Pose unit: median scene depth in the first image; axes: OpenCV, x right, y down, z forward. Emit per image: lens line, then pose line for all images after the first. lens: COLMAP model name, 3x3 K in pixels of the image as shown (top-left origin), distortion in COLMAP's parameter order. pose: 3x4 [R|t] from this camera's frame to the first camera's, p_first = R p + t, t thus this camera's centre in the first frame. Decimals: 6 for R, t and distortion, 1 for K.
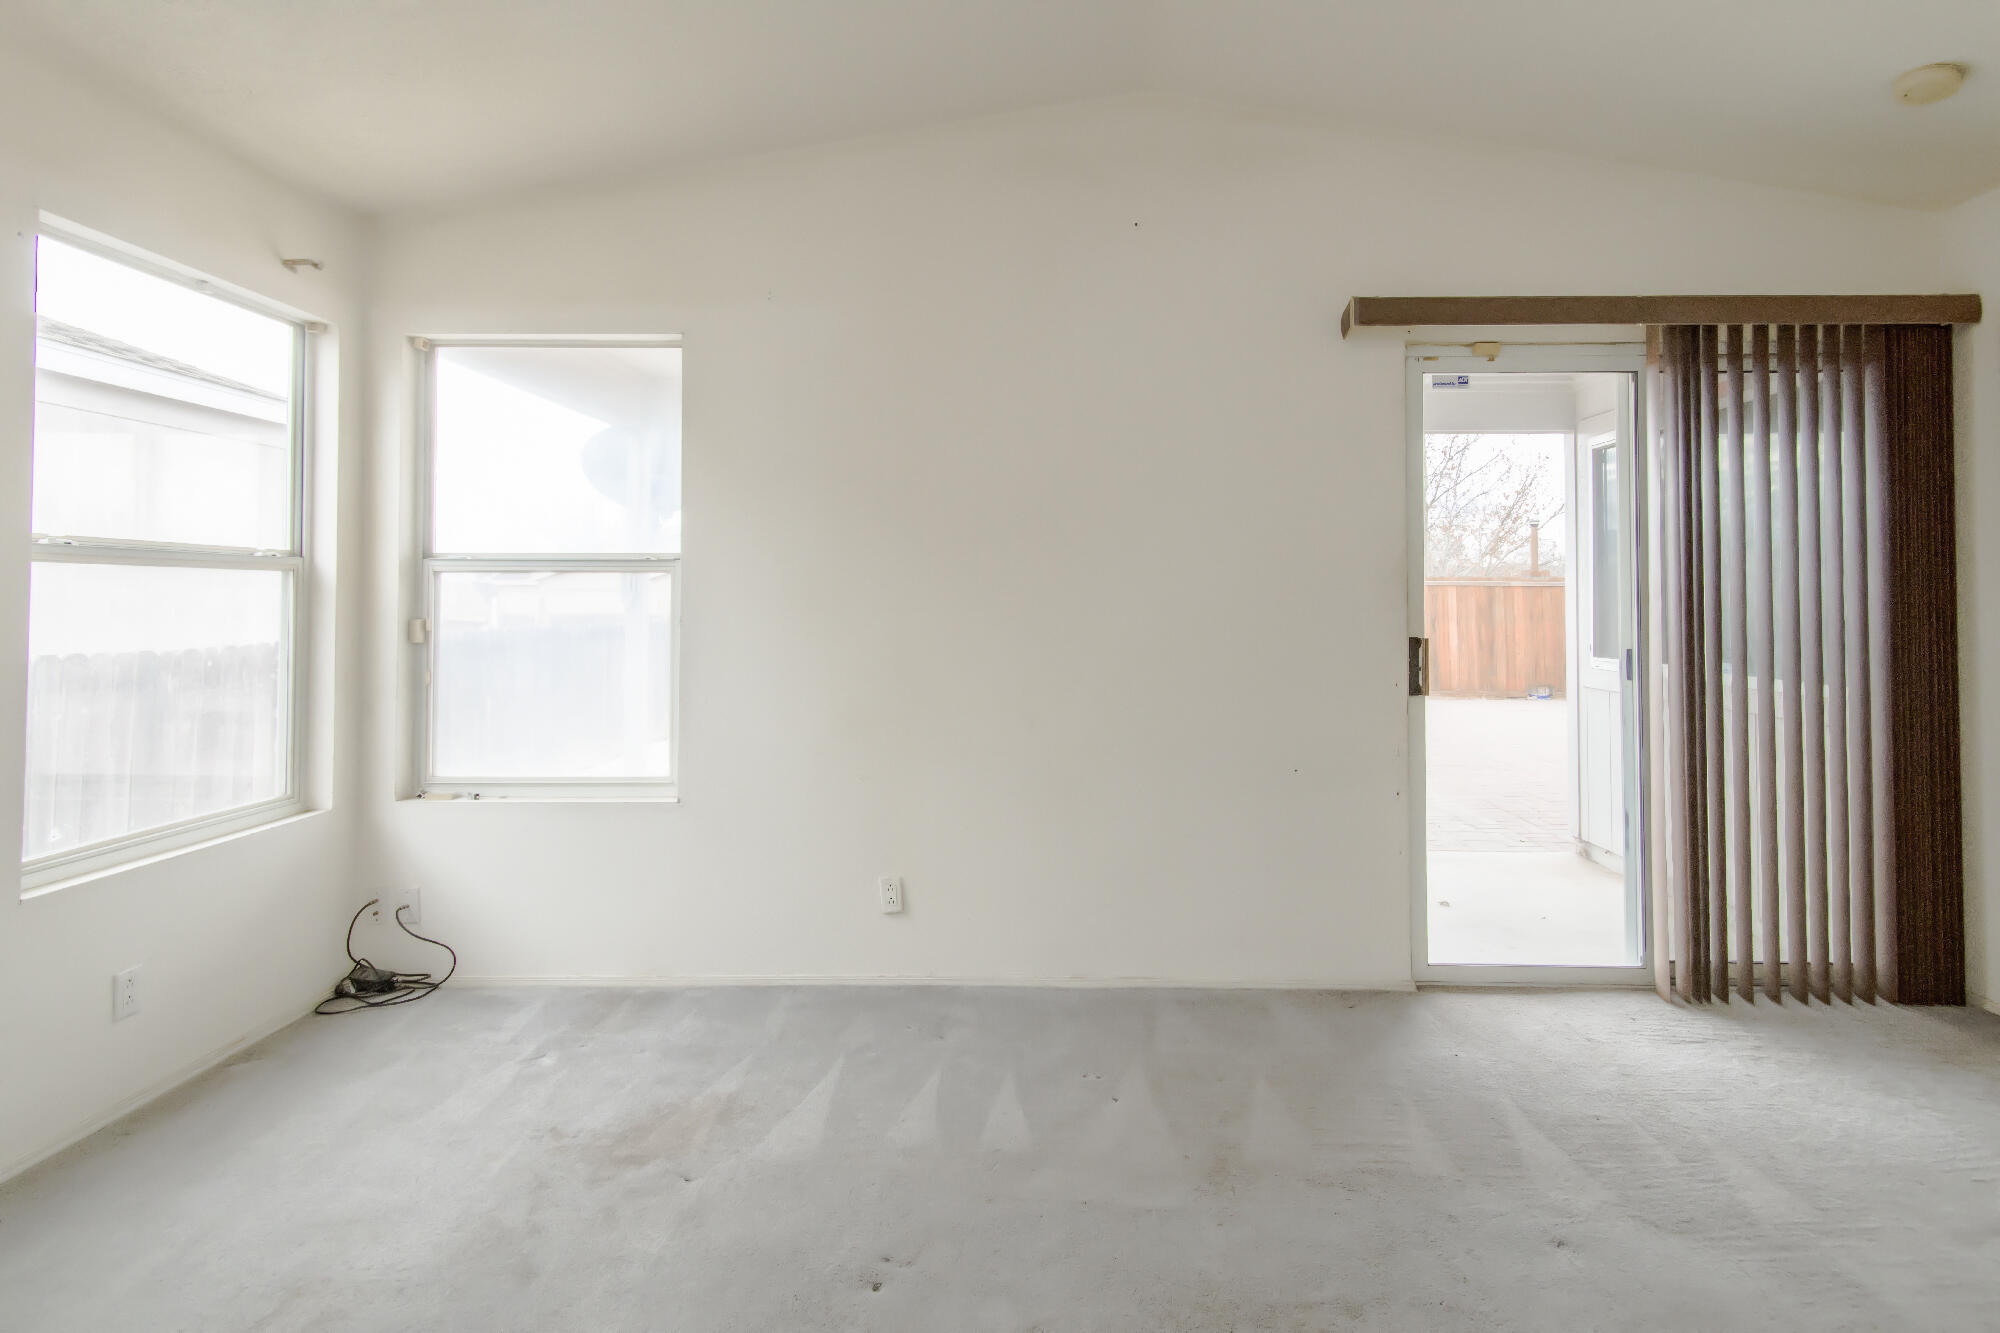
lens RADIAL K [[934.5, 0, 1041.7], [0, 934.5, 586.7], [0, 0, 1]] dist [0.004412, 0.000800]
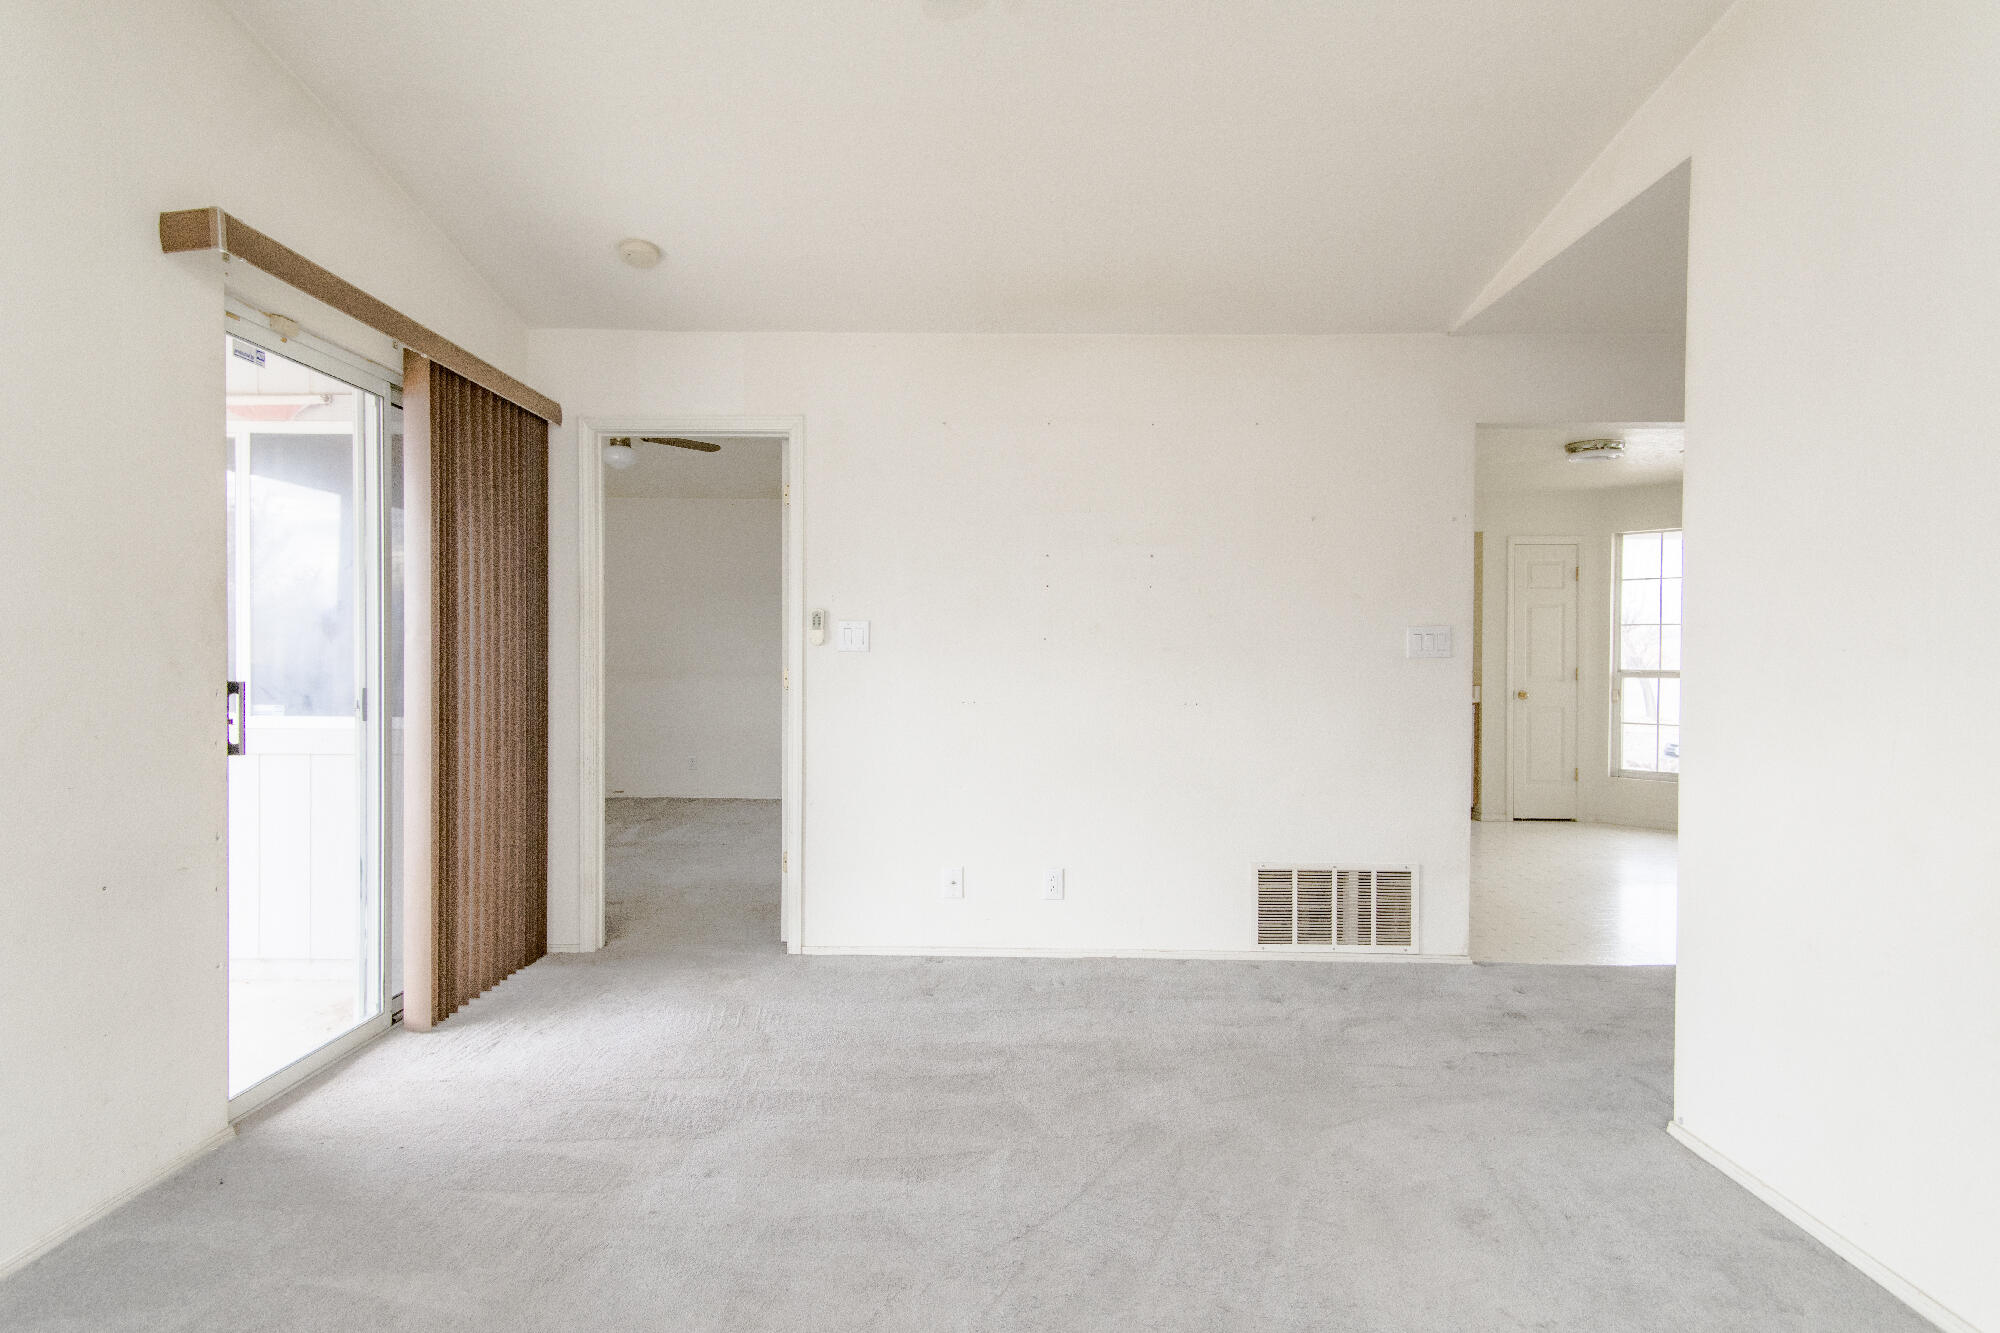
lens RADIAL K [[1112.9, 0, 1000.0], [0, 1112.9, 666.5], [0, 0, 1]] dist [-0.001630, -0.000235]
pose [[-0.008404, -0.018484, 0.999794, -0.522330], [-0.042014, 0.998953, 0.018115, -0.001951], [-0.999082, -0.041853, -0.009172, 0.387708]]
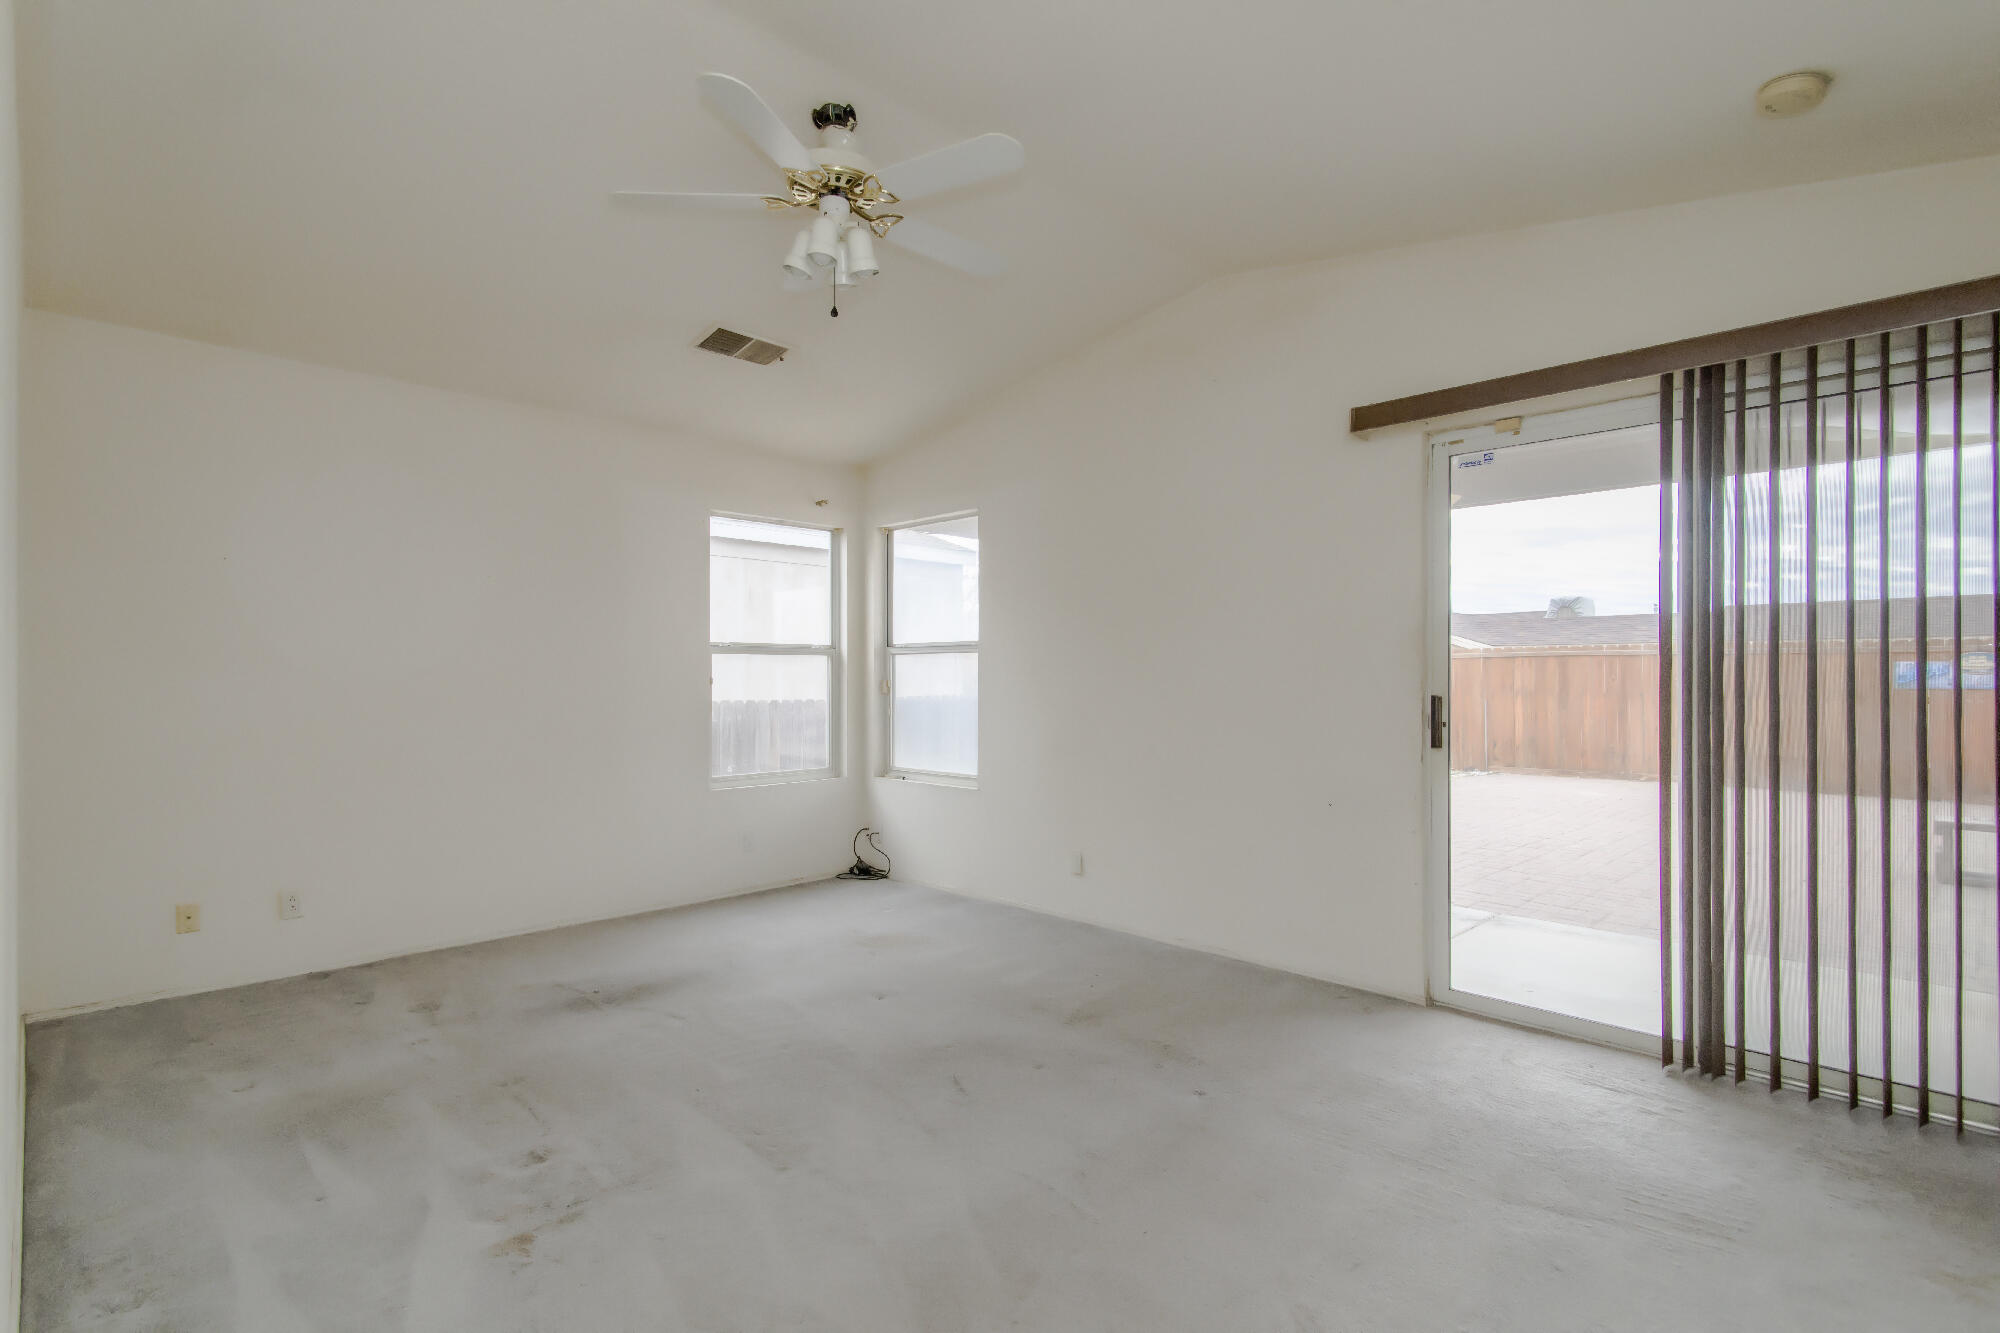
lens RADIAL K [[940.6, 0, 1009.6], [0, 940.6, 656.7], [0, 0, 1]] dist [0.001506, 0.000105]
pose [[0.717500, -0.018866, -0.696303, 0.839128], [0.013235, 0.999822, -0.013452, 0.017255], [0.696432, 0.000436, 0.717622, -0.169500]]
